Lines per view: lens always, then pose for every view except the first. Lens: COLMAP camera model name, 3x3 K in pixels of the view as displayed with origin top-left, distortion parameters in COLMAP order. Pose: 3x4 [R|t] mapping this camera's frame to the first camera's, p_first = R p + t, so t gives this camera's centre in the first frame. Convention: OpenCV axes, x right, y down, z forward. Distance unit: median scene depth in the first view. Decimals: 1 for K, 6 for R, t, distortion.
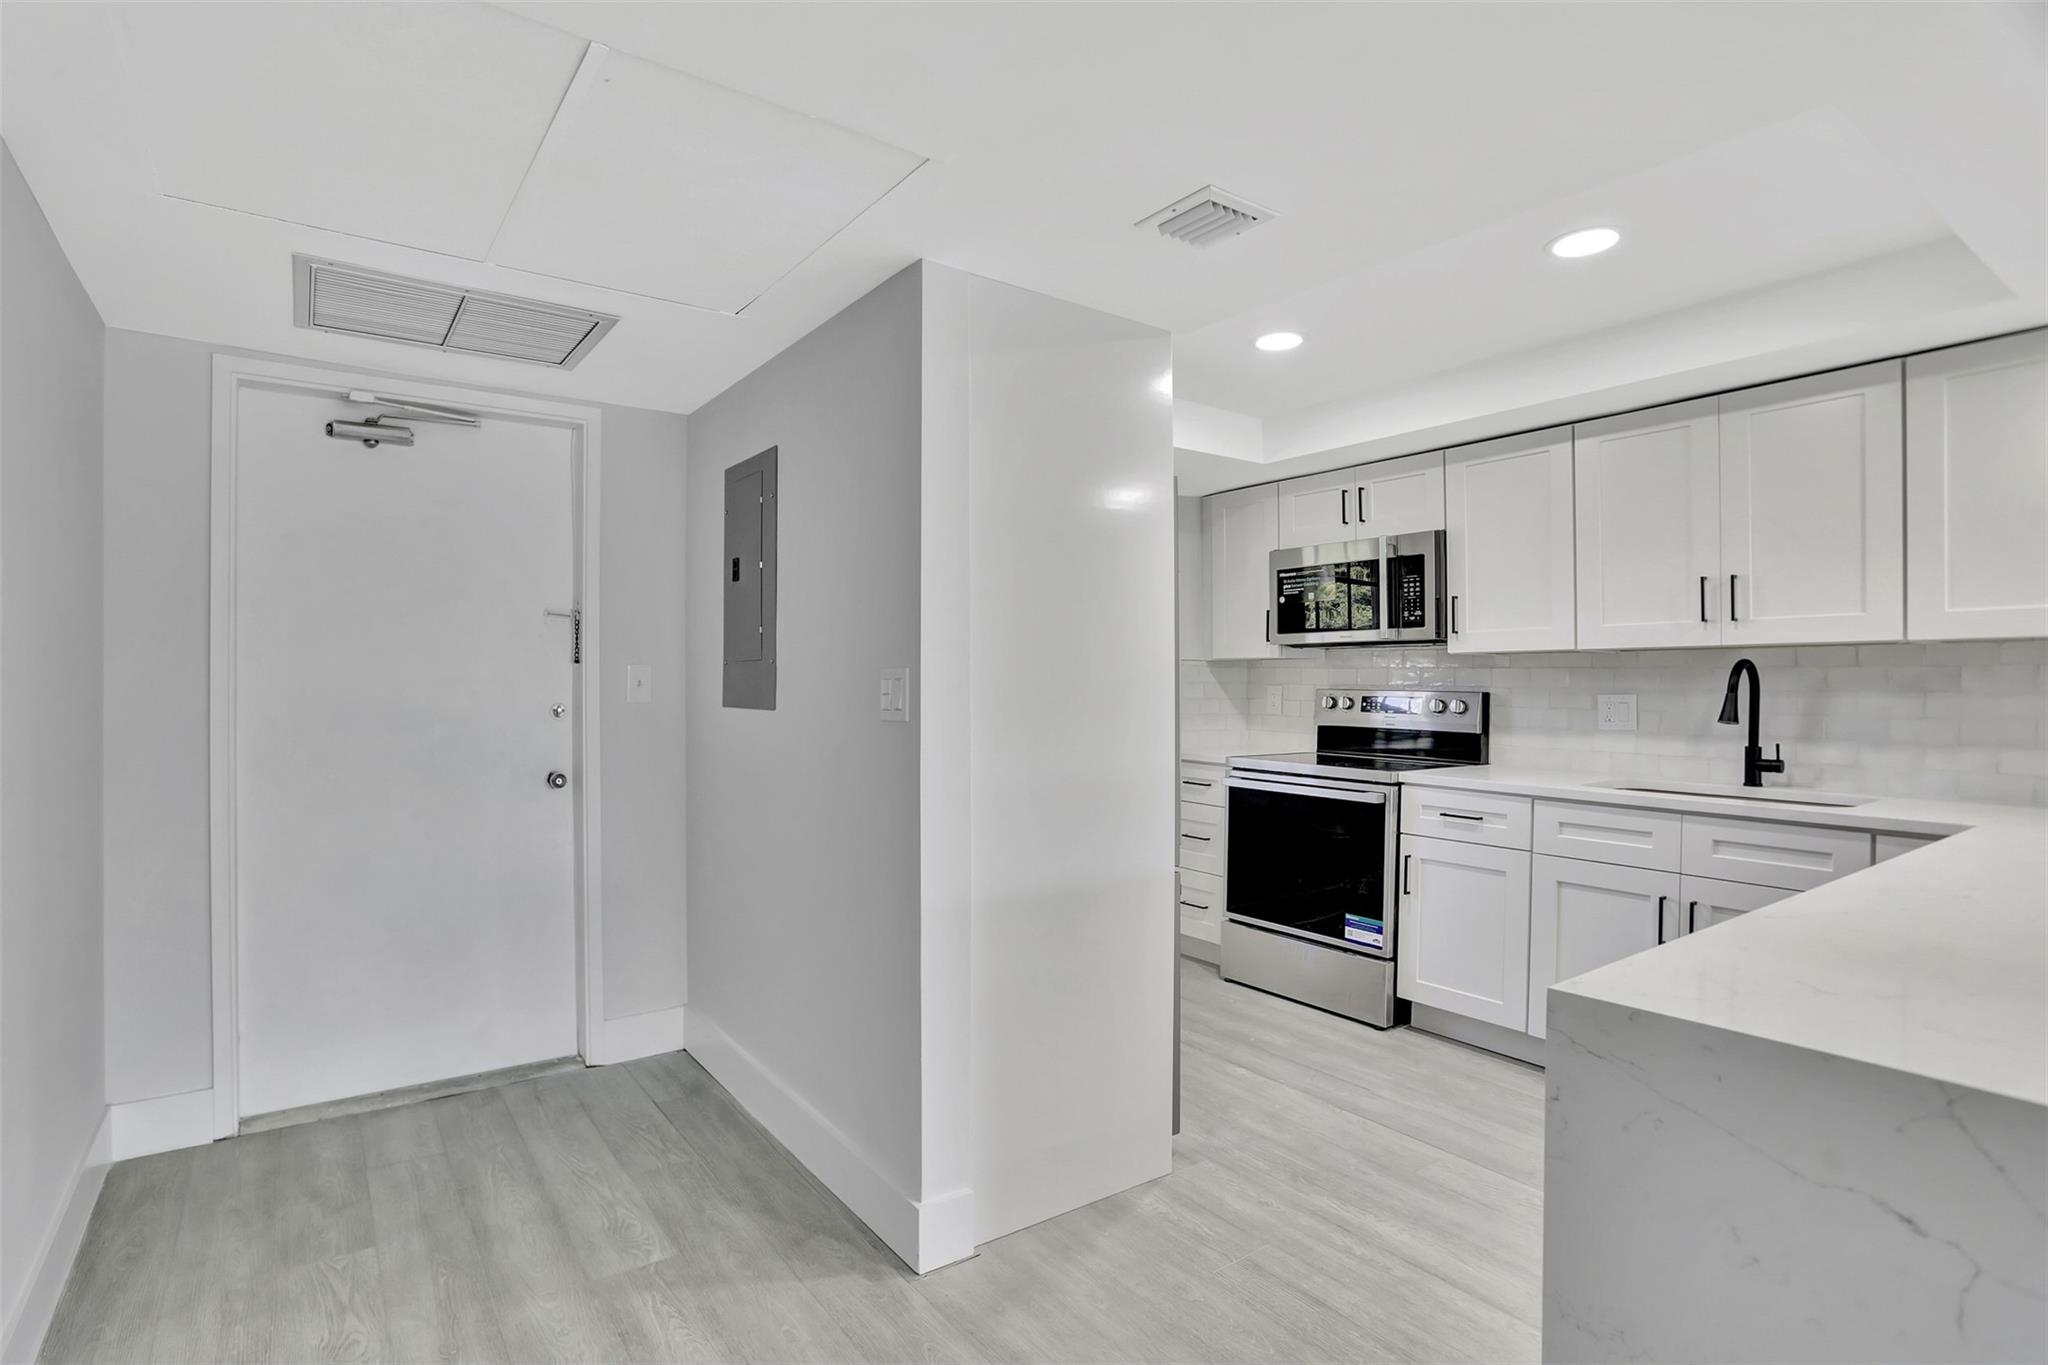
lens RADIAL K [[1004.1, 0, 974.8], [0, 1004.1, 679.6], [0, 0, 1]] dist [-0.070786, 0.038494]
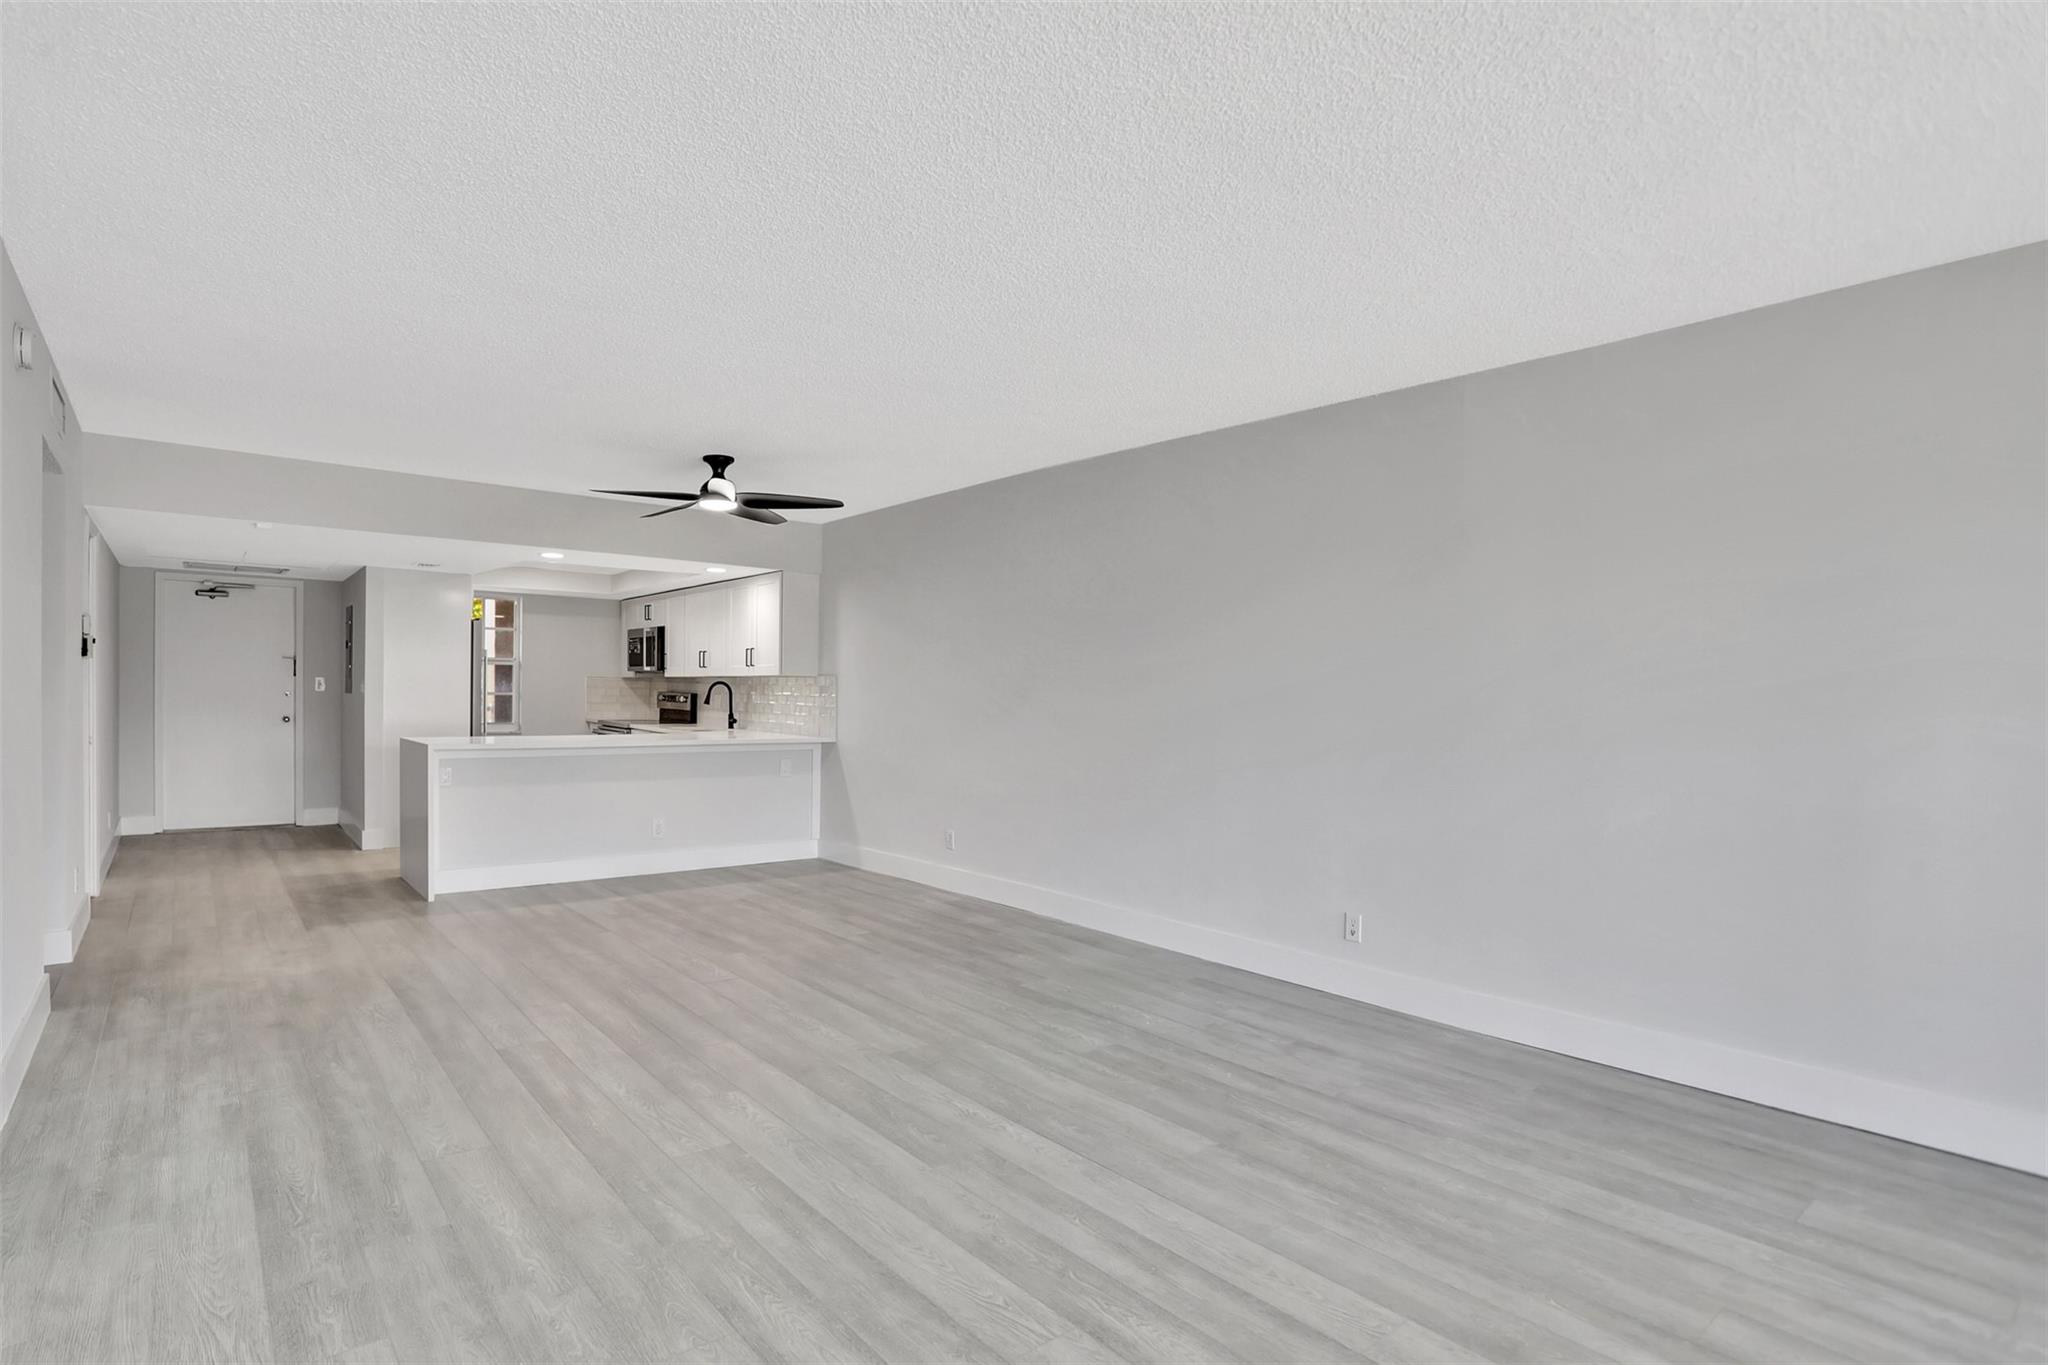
lens RADIAL K [[1032.5, 0, 975.1], [0, 1032.5, 703.5], [0, 0, 1]] dist [-0.066174, 0.035488]
pose [[0.997627, 0.015998, 0.066972, 1.128767], [-0.016990, 0.999754, 0.014270, -0.010392], [-0.066727, -0.015374, 0.997653, -1.658257]]
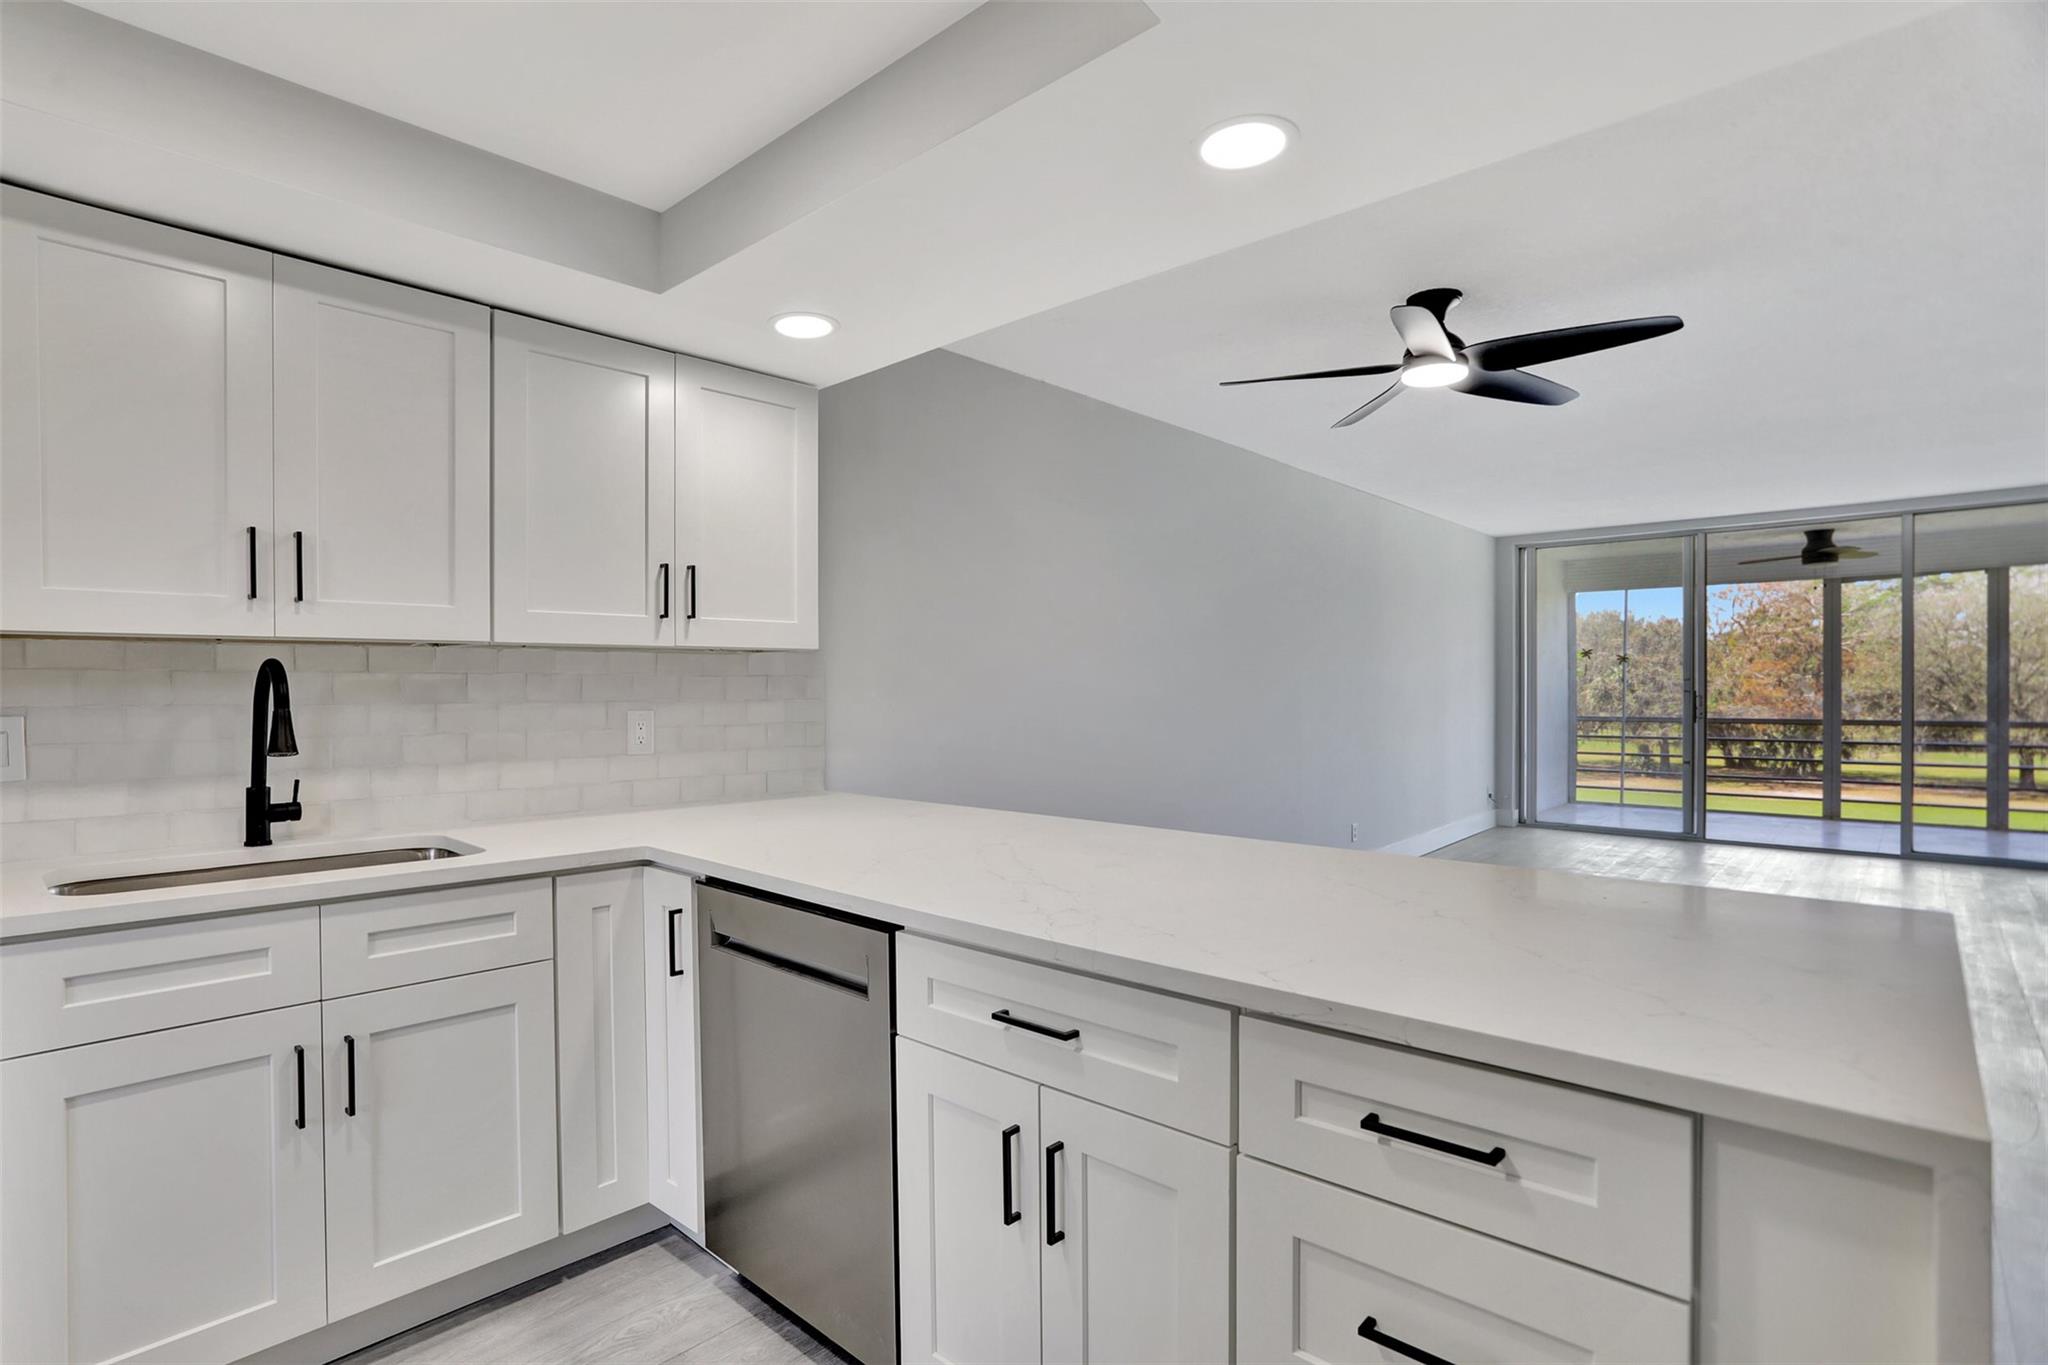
lens RADIAL K [[1004.9, 0, 974.2], [0, 1004.9, 698.5], [0, 0, 1]] dist [-0.068543, 0.033286]
pose [[-0.202129, -0.009140, 0.979316, 0.023570], [0.002547, 0.999948, 0.009859, 0.000799], [-0.979356, 0.004487, -0.202095, 0.568983]]
